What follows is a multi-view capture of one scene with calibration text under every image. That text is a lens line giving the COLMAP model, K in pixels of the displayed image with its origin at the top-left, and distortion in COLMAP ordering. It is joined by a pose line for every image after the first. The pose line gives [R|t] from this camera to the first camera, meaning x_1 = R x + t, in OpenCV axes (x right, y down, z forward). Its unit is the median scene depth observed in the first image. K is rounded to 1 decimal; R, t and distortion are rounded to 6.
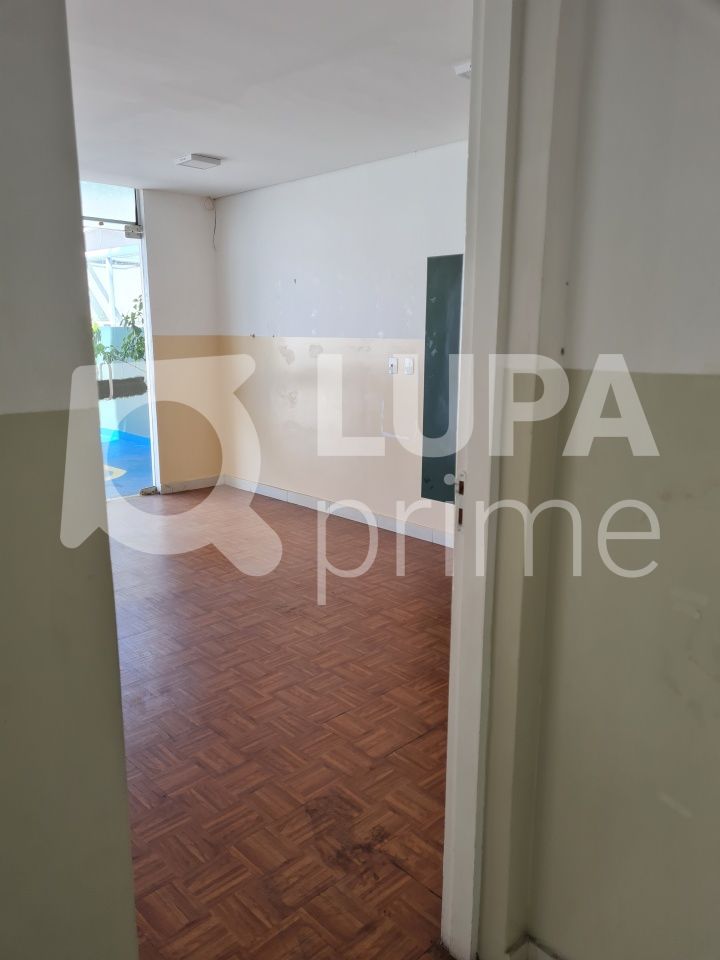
lens RADIAL K [[721.1, 0, 360.0], [0, 721.1, 480.0], [0, 0, 1]] dist [0.072252, -0.065862]
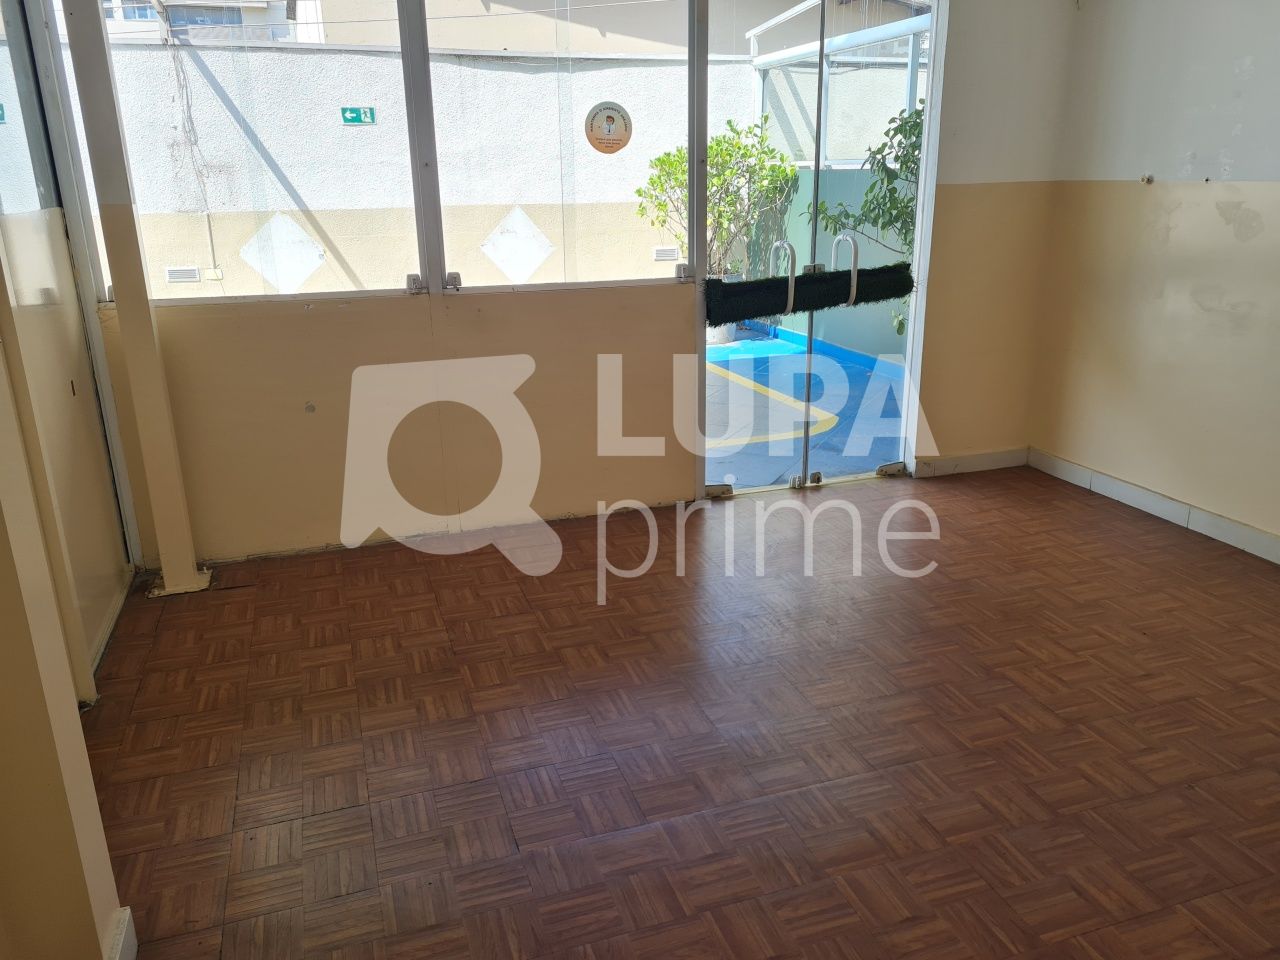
lens RADIAL K [[961.5, 0, 642.9], [0, 961.5, 477.4], [0, 0, 1]] dist [0.072252, -0.065862]
pose [[0.905088, 0.112781, -0.409996, -0.158107], [-0.070897, 0.990714, 0.116015, -0.052080], [0.419273, -0.075937, 0.904679, 0.241234]]
